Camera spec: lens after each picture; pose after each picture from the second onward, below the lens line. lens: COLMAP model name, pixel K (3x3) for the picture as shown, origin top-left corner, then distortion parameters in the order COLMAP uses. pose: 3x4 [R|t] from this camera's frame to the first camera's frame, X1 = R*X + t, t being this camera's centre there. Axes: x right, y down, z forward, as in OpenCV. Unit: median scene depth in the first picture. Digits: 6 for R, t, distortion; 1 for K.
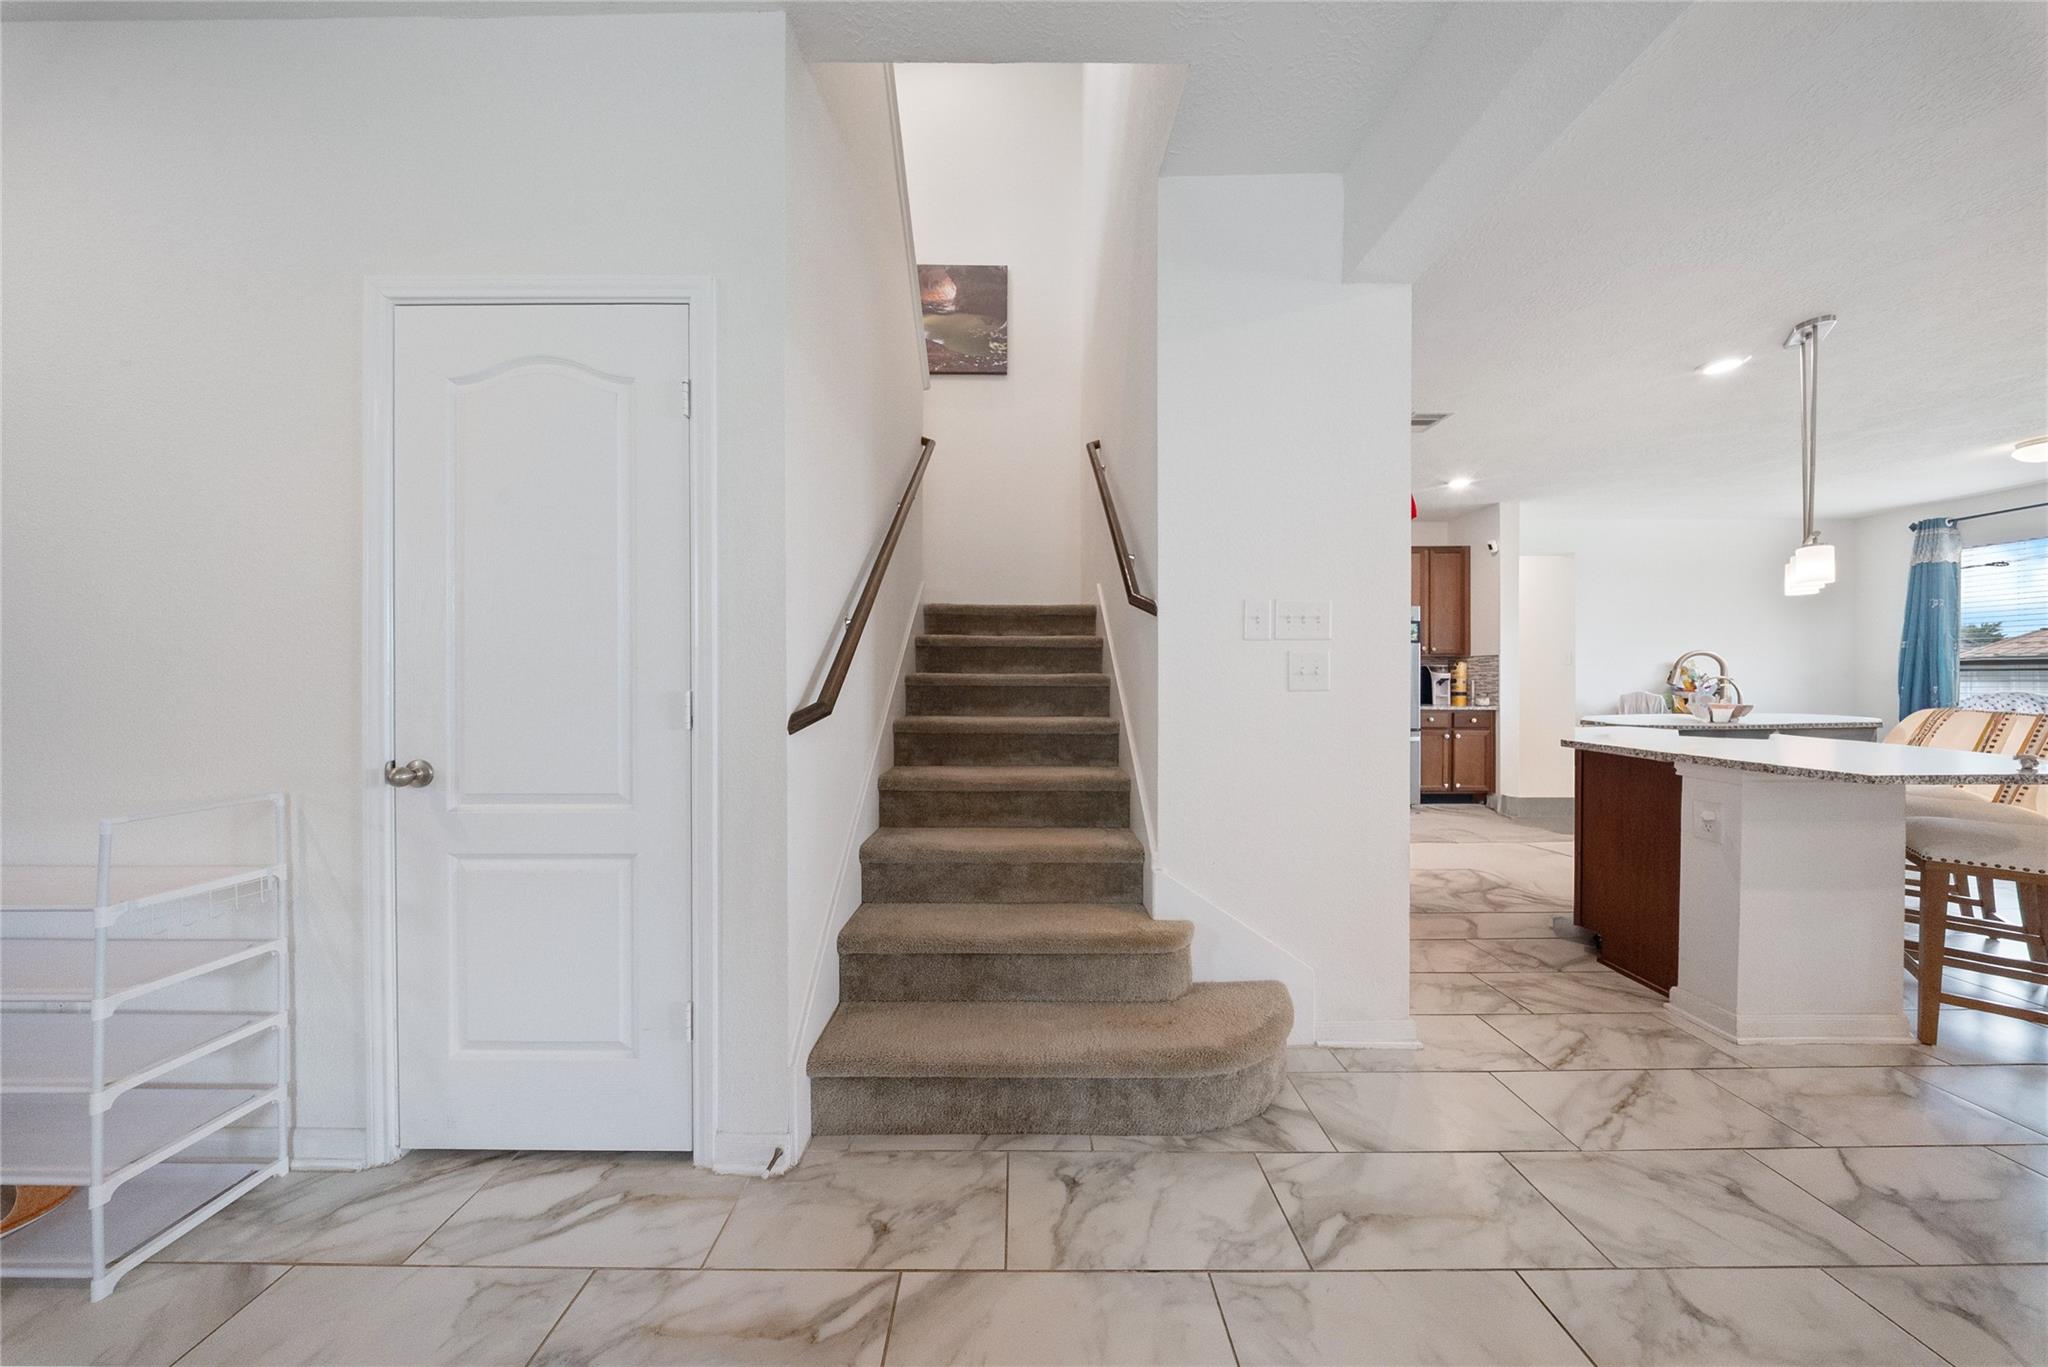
lens RADIAL K [[605.1, 0, 1022.2], [0, 605.1, 678.2], [0, 0, 1]] dist [-0.001275, -0.000111]
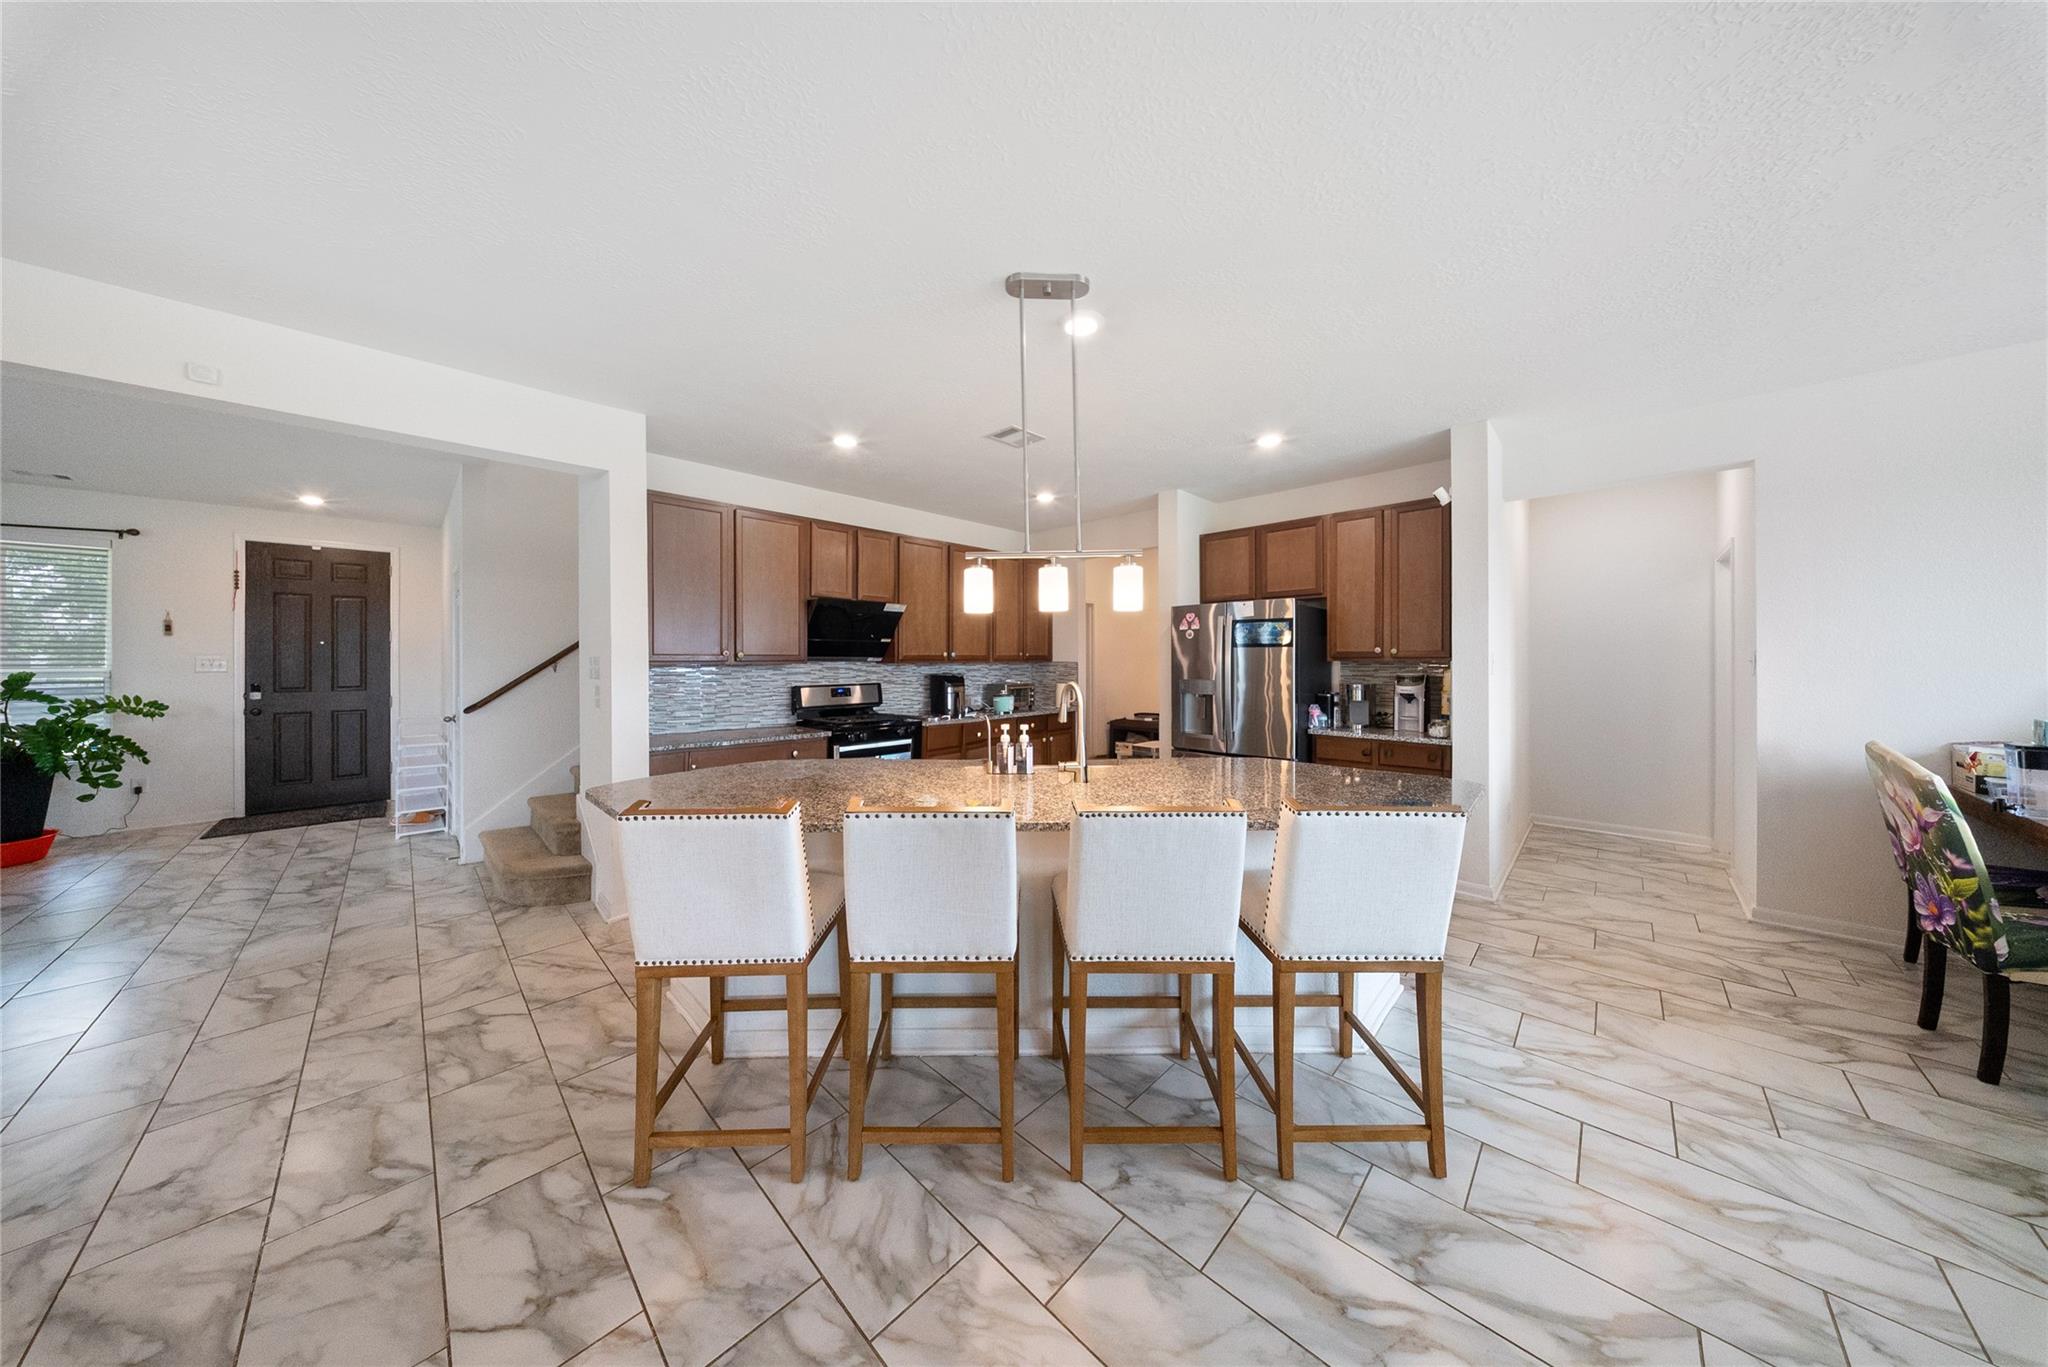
lens RADIAL K [[609.9, 0, 1014.0], [0, 609.9, 656.4], [0, 0, 1]] dist [-0.000069, 0.000055]
pose [[0.707243, -0.004899, -0.706953, 0.915712], [0.001932, 0.999986, -0.004997, -0.041018], [0.706967, 0.002168, 0.707243, 0.206768]]
